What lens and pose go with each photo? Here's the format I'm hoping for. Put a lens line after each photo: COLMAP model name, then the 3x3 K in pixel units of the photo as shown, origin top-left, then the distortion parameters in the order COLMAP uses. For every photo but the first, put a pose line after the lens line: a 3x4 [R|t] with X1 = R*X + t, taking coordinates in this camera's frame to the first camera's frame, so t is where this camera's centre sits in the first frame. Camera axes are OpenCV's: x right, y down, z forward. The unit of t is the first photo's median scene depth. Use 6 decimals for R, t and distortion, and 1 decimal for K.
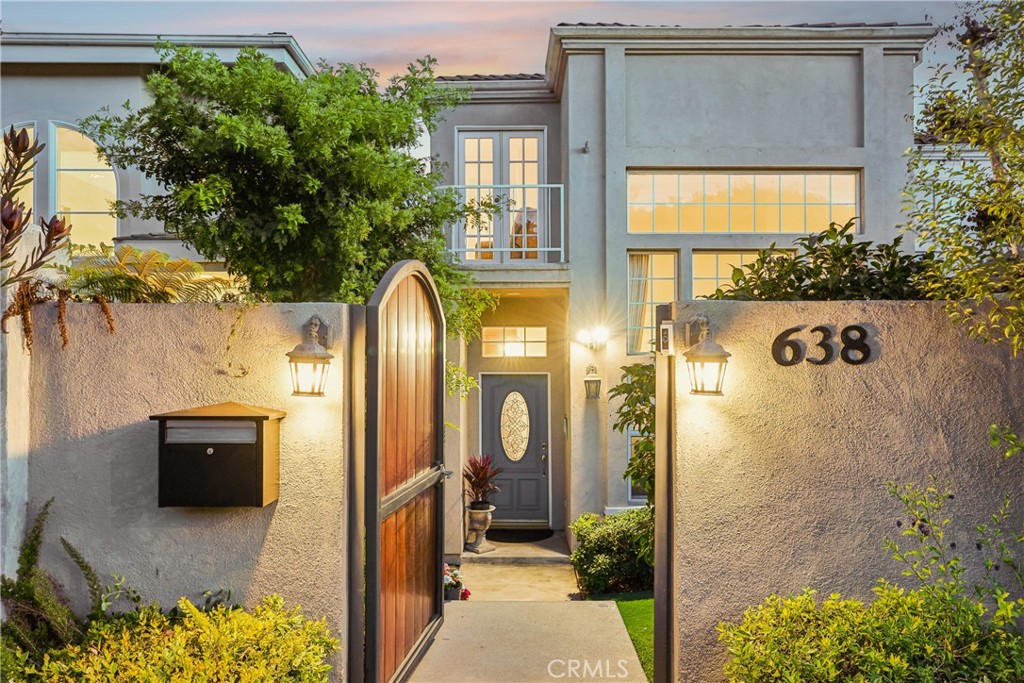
lens RADIAL K [[709.2, 0, 512.1], [0, 709.2, 350.2], [0, 0, 1]] dist [0.003642, 0.005262]
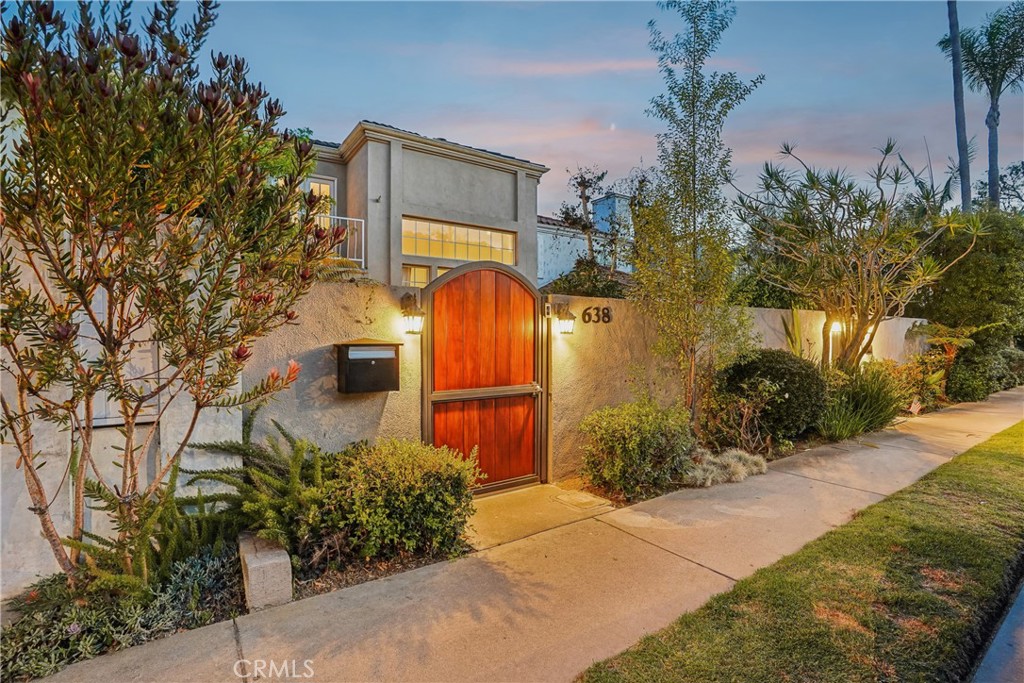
lens RADIAL K [[478.4, 0, 512.0], [0, 478.4, 341.5], [0, 0, 1]] dist [-0.041039, 0.000003]
pose [[0.822788, -0.006675, 0.568310, -0.763763], [-0.004433, 0.999825, 0.018162, 0.056865], [-0.568332, -0.017463, 0.822614, -0.218538]]
